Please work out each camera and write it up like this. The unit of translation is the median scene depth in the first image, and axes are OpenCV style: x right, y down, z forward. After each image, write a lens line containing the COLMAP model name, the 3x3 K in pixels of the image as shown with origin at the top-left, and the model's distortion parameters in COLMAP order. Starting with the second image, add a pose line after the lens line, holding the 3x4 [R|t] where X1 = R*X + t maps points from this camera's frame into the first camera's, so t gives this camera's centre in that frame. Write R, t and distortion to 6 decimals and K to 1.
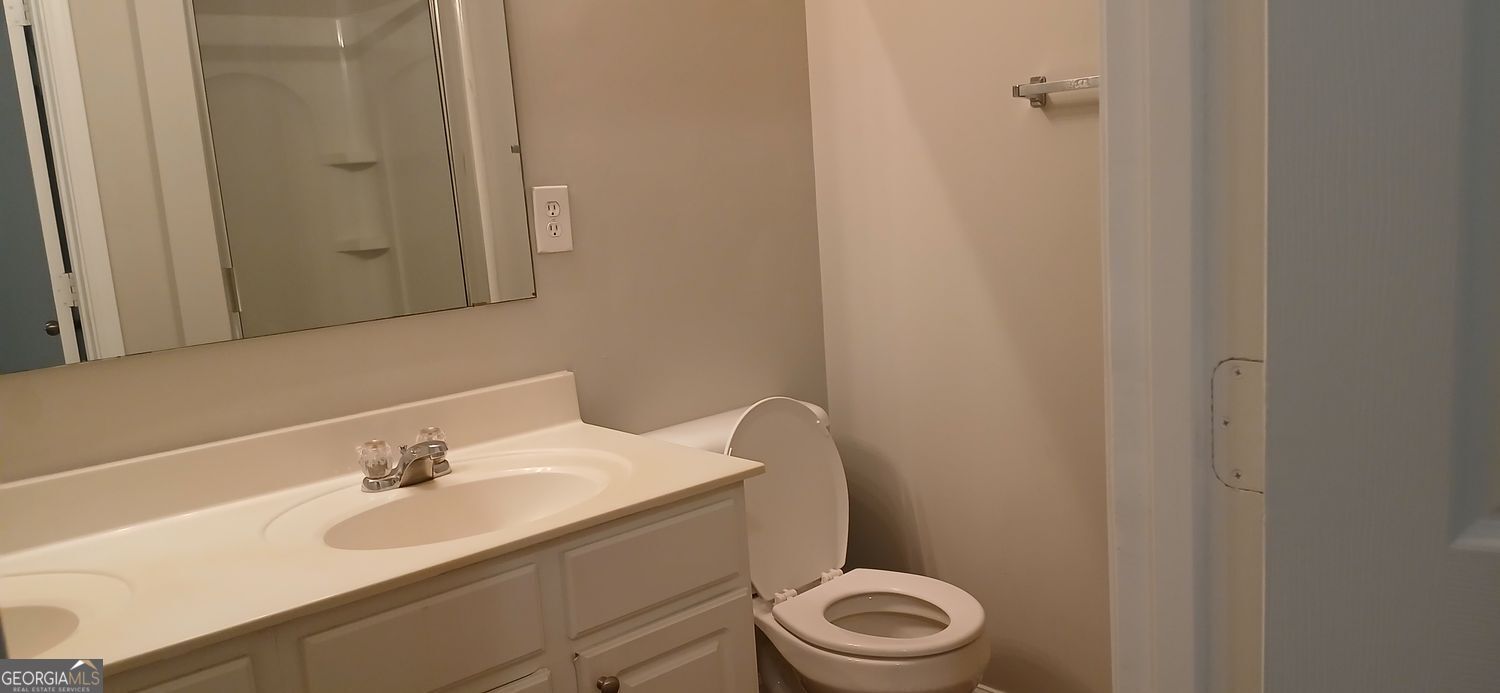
lens RADIAL K [[1000.0, 0, 750.0], [0, 1000.0, 346.5], [0, 0, 1]] dist [-0.023555, -0.030099]
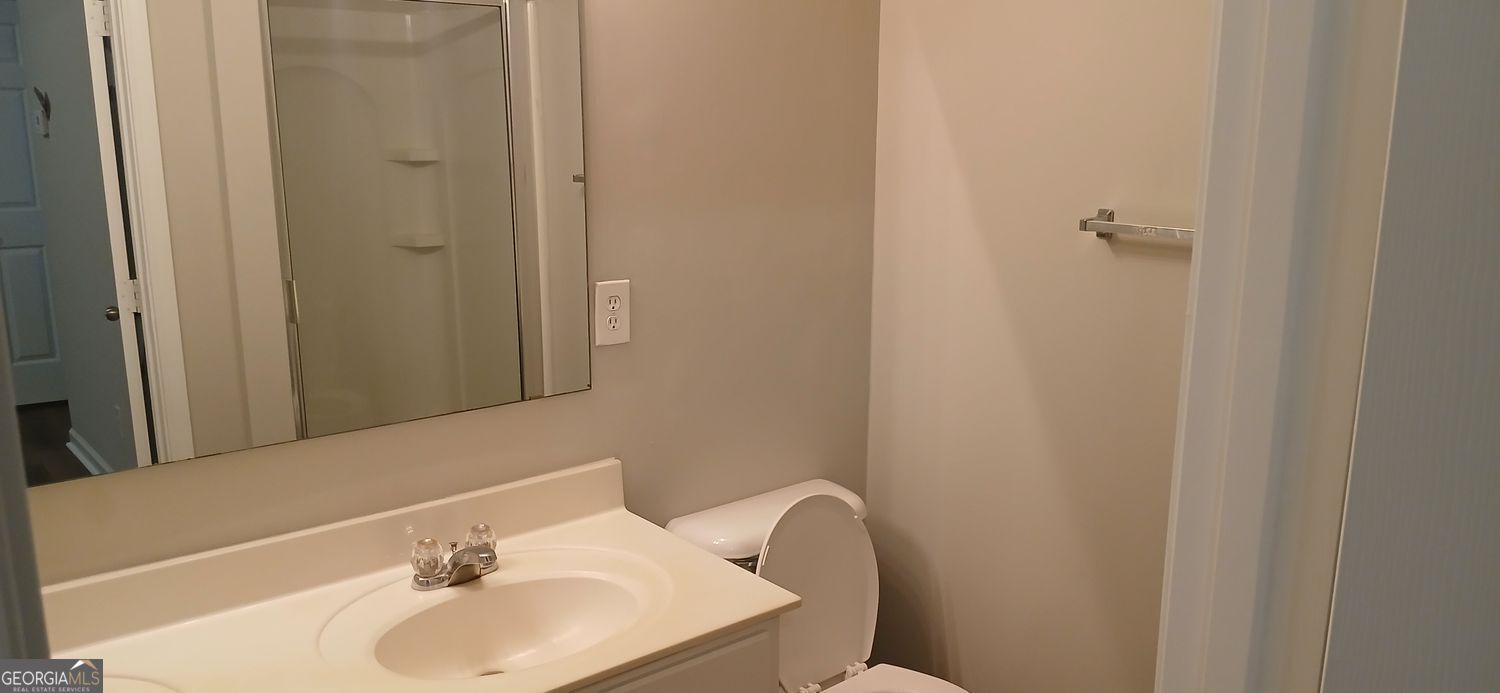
lens RADIAL K [[994.2, 0, 750.0], [0, 994.2, 346.5], [0, 0, 1]] dist [0.027265, -0.089975]
pose [[0.995991, 0.081962, -0.035841, -0.018268], [-0.080689, 0.996102, 0.035629, -0.139003], [0.038621, -0.032594, 0.998722, -0.011691]]
